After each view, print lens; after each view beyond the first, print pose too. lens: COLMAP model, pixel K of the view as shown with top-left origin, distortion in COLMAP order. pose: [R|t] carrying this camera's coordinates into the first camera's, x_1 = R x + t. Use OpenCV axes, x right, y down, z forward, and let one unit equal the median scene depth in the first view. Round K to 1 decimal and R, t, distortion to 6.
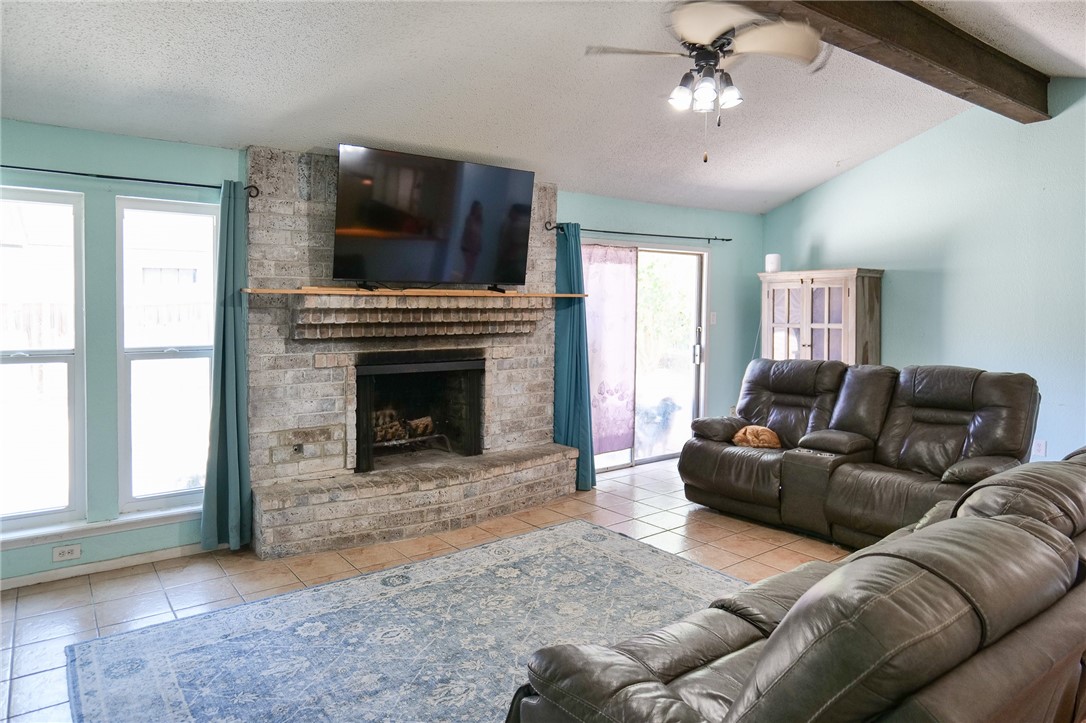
lens RADIAL K [[688.7, 0, 542.9], [0, 688.7, 324.6], [0, 0, 1]] dist [0.000138, -0.000039]
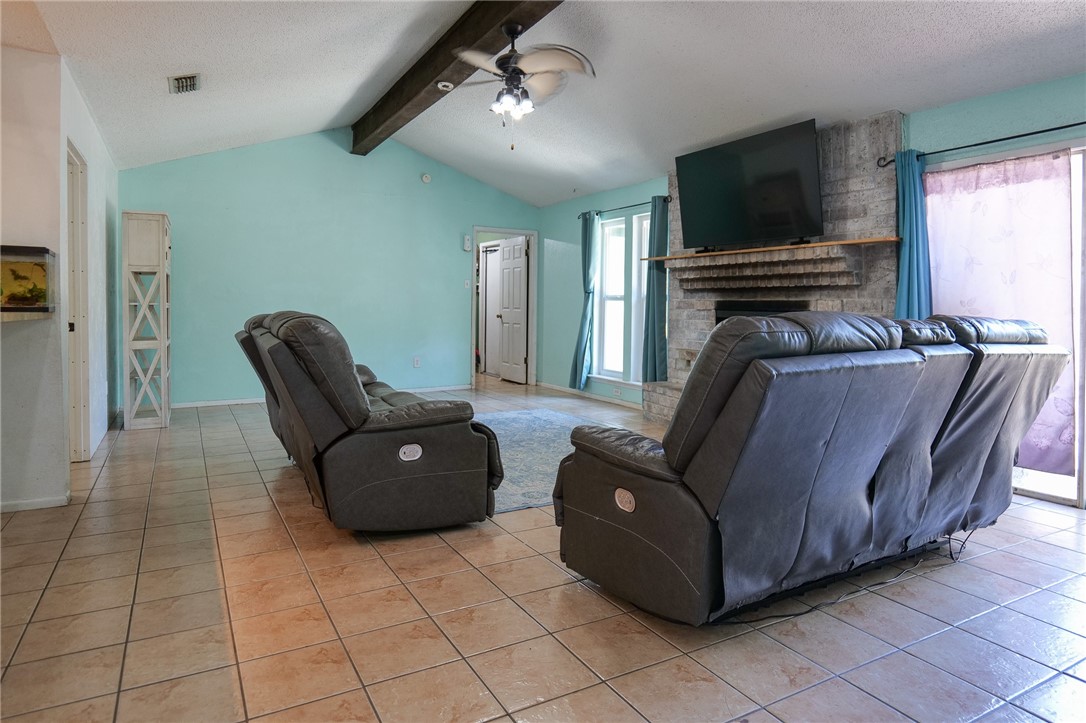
lens RADIAL K [[648.3, 0, 543.0], [0, 648.3, 304.2], [0, 0, 1]] dist [-0.002185, -0.000346]
pose [[-0.119176, -0.002158, -0.992871, 0.954978], [-0.035714, 0.999360, 0.002115, 0.053611], [0.992231, 0.035711, -0.119177, 0.748640]]
